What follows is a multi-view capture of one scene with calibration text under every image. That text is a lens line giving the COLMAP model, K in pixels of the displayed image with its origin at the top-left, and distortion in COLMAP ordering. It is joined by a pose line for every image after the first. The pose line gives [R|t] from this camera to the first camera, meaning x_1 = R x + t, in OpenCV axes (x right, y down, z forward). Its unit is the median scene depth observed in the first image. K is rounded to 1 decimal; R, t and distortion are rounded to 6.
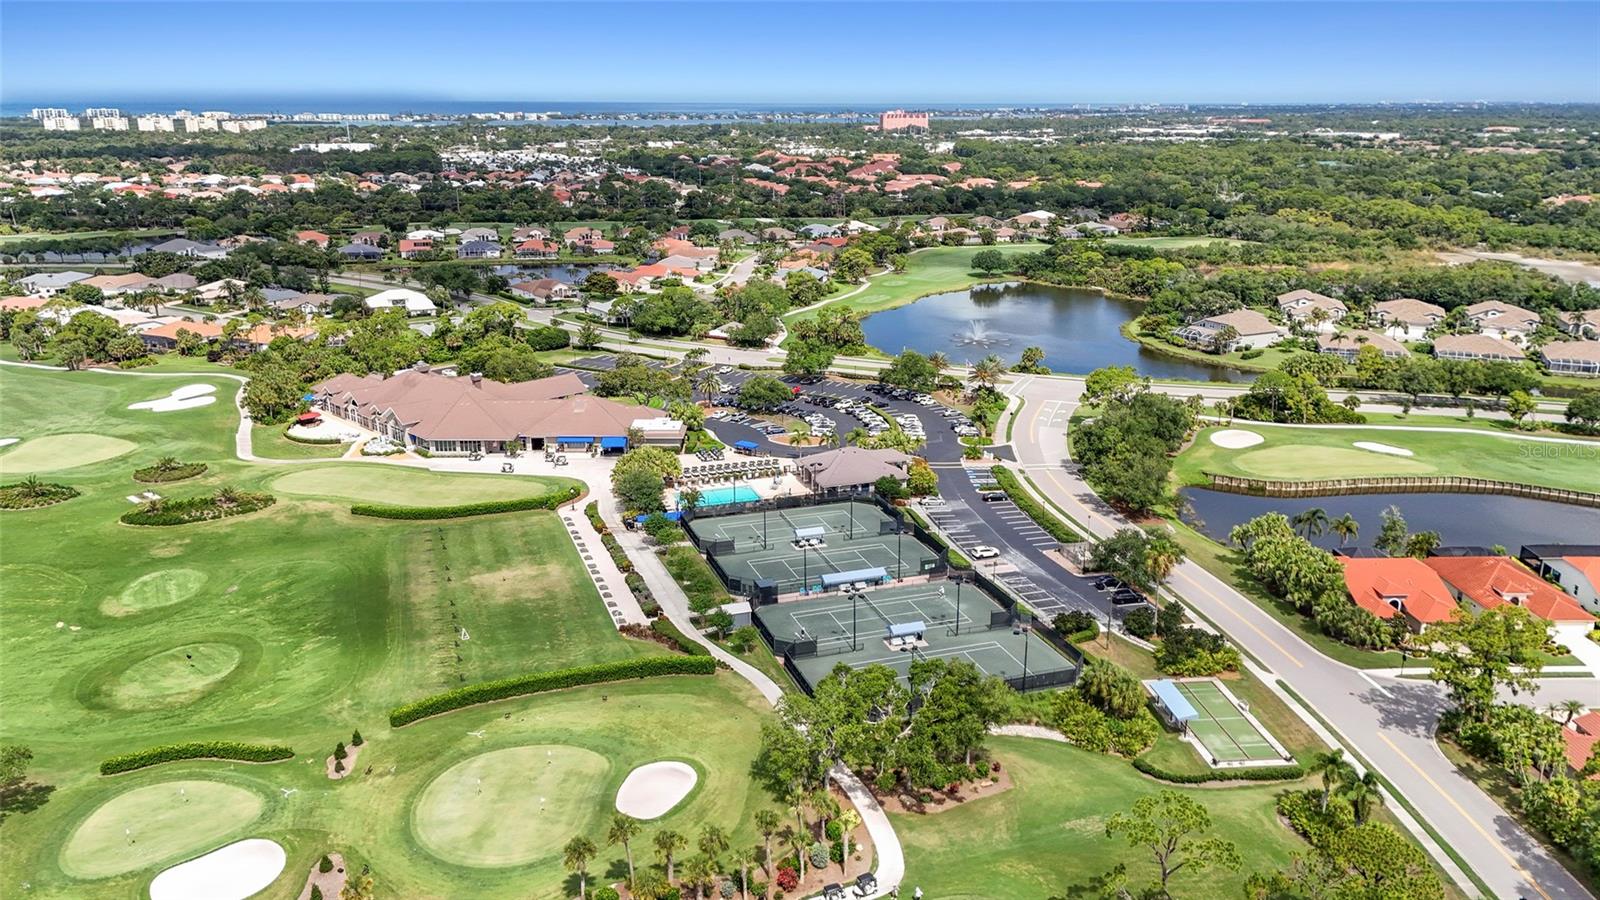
lens RADIAL K [[1173.9, 0, 803.6], [0, 1173.9, 437.5], [0, 0, 1]] dist [0.072676, -0.065971]
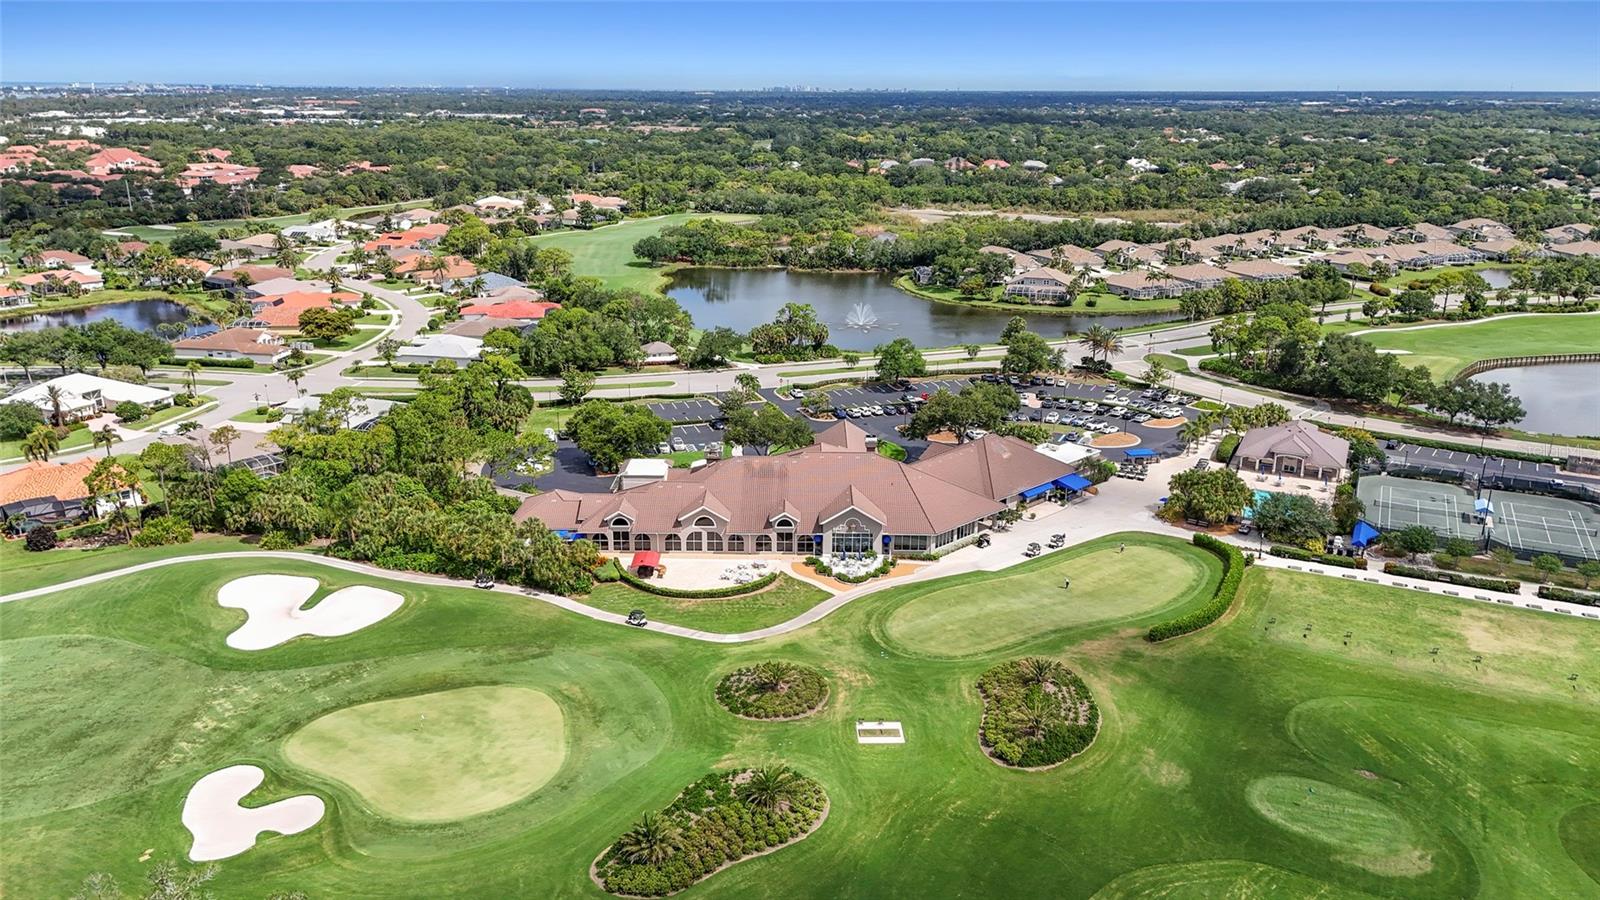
lens RADIAL K [[1173.9, 0, 803.8], [0, 1173.9, 454.2], [0, 0, 1]] dist [0.072676, -0.065971]
pose [[0.712403, -0.206564, 0.670681, -0.341602], [0.189301, 0.976836, 0.099780, -0.053324], [-0.675757, 0.055877, 0.735004, 0.217472]]
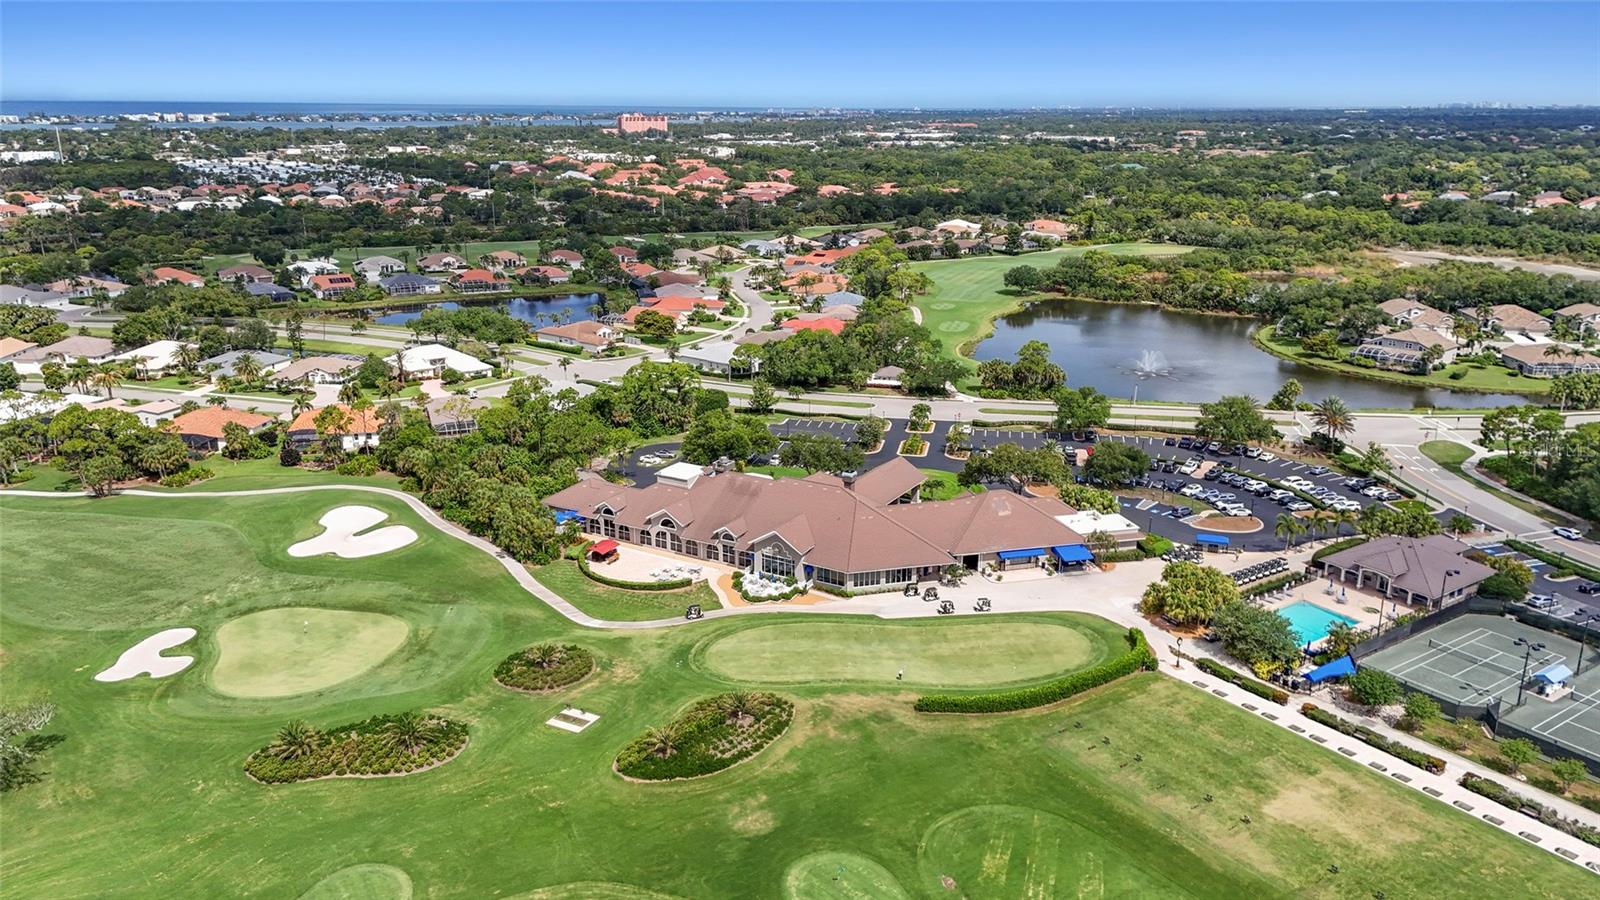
lens RADIAL K [[1173.9, 0, 805.7], [0, 1173.9, 454.6], [0, 0, 1]] dist [0.072676, -0.065971]
pose [[0.964585, -0.073568, 0.253303, -0.212632], [0.070801, 0.997289, 0.020036, -0.035549], [-0.254091, -0.001393, 0.967179, 0.126099]]
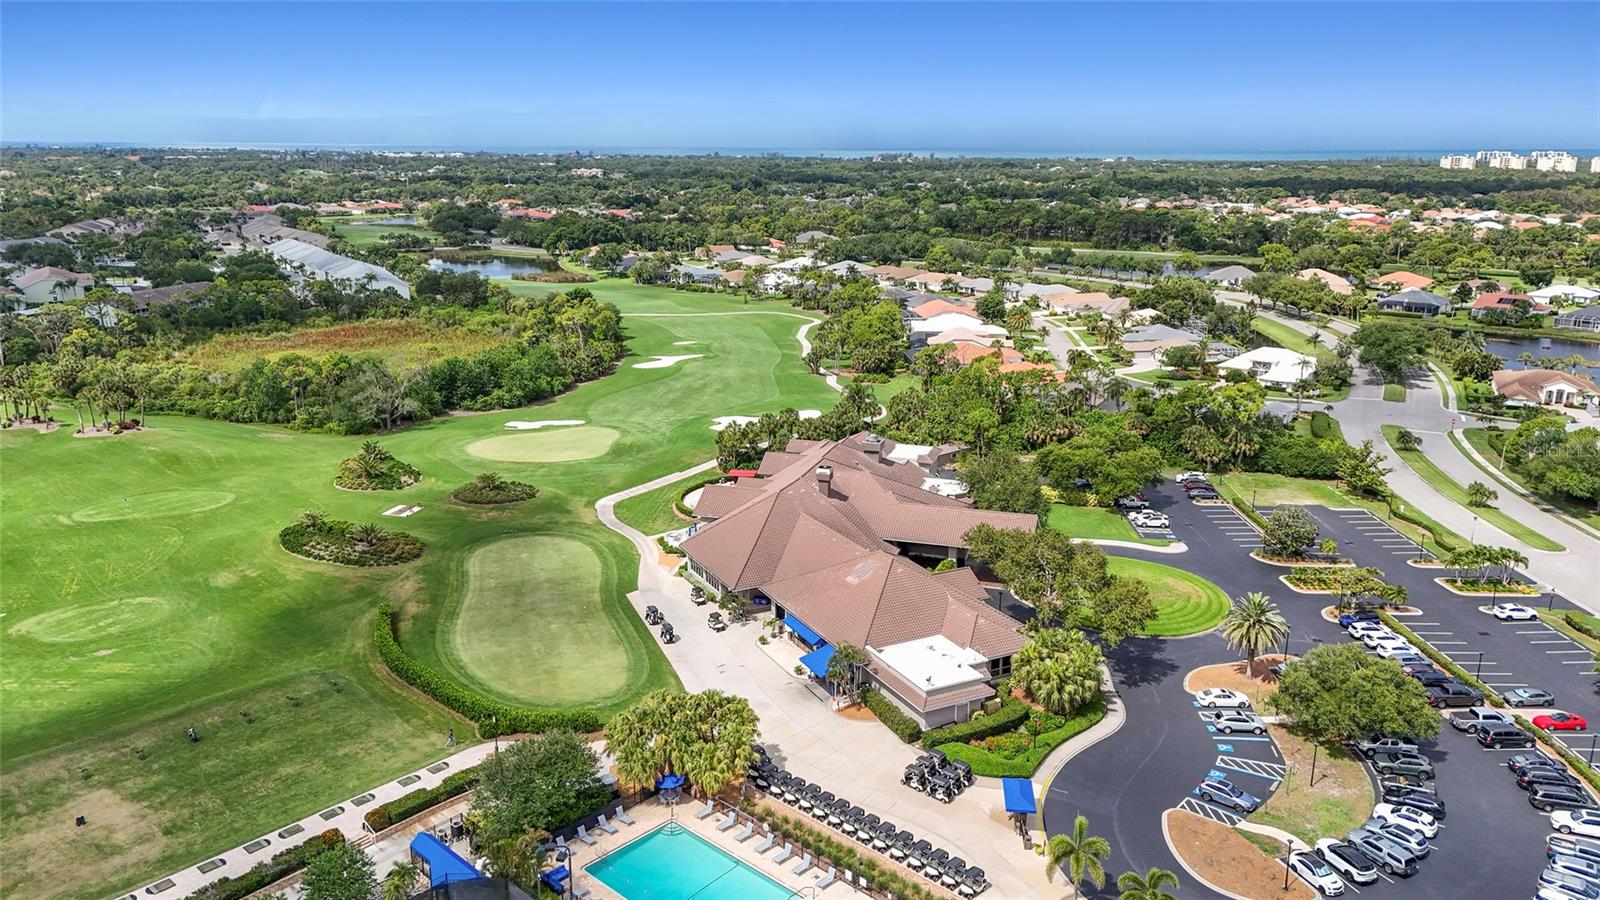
lens RADIAL K [[1173.9, 0, 797.3], [0, 1173.9, 451.2], [0, 0, 1]] dist [0.072676, -0.065971]
pose [[0.454329, 0.223225, -0.862413, 0.096593], [-0.247050, 0.961696, 0.118774, -0.055960], [0.855892, 0.159096, 0.492074, 0.300053]]
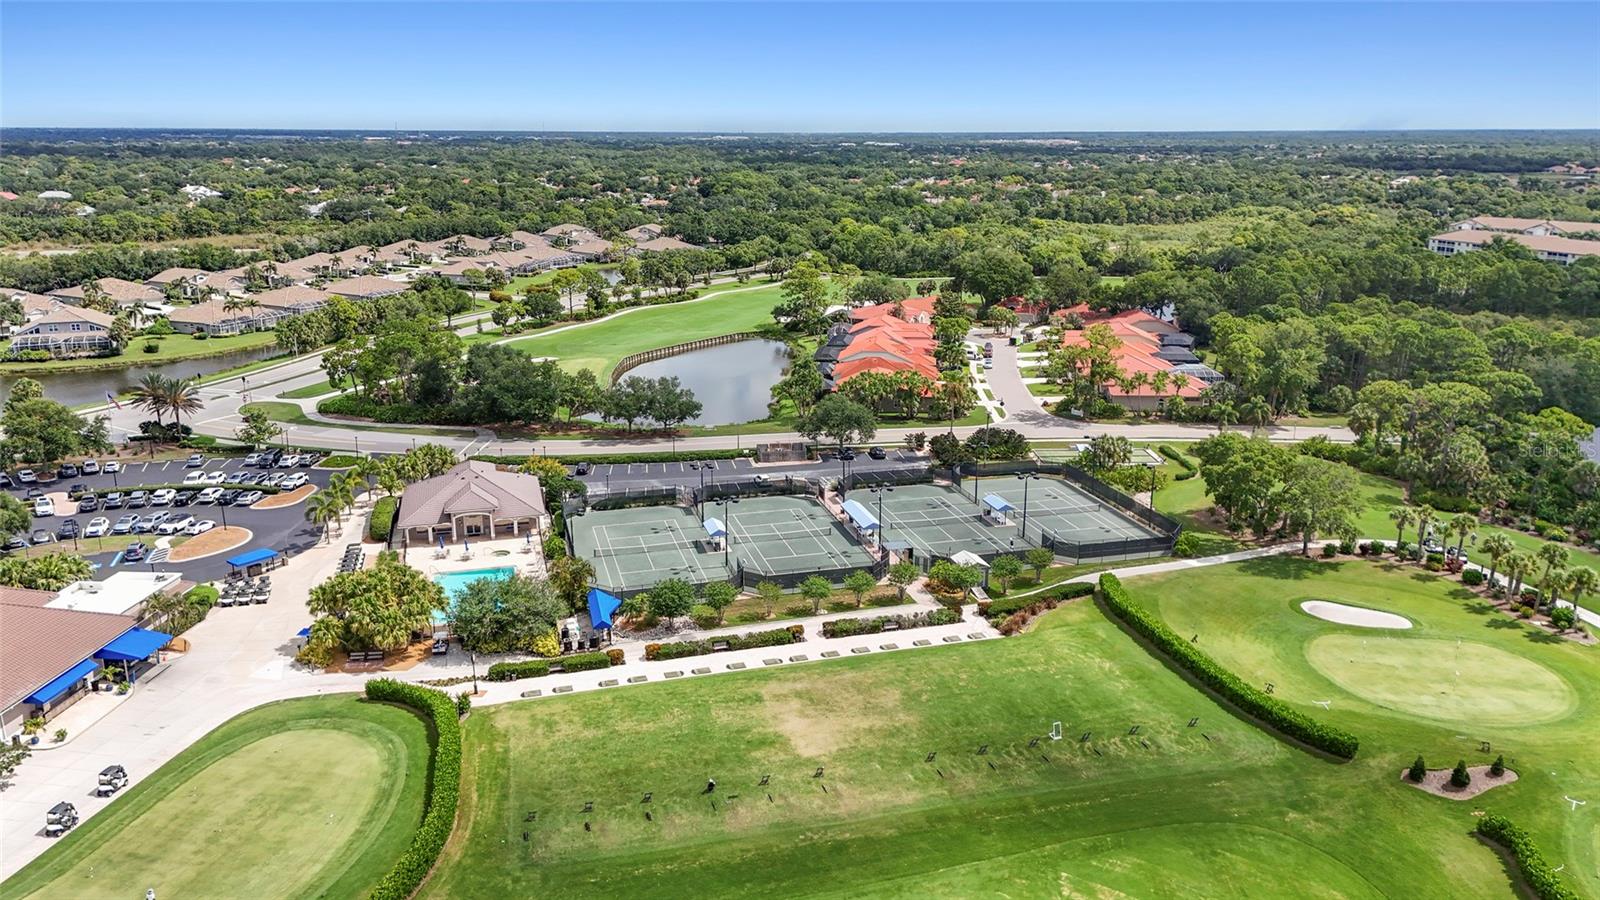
lens RADIAL K [[1173.9, 0, 805.8], [0, 1173.9, 445.4], [0, 0, 1]] dist [0.072676, -0.065971]
pose [[0.065305, -0.260402, 0.963289, -0.235734], [0.275436, 0.932550, 0.233420, -0.043012], [-0.959099, 0.250081, 0.132625, 0.274094]]
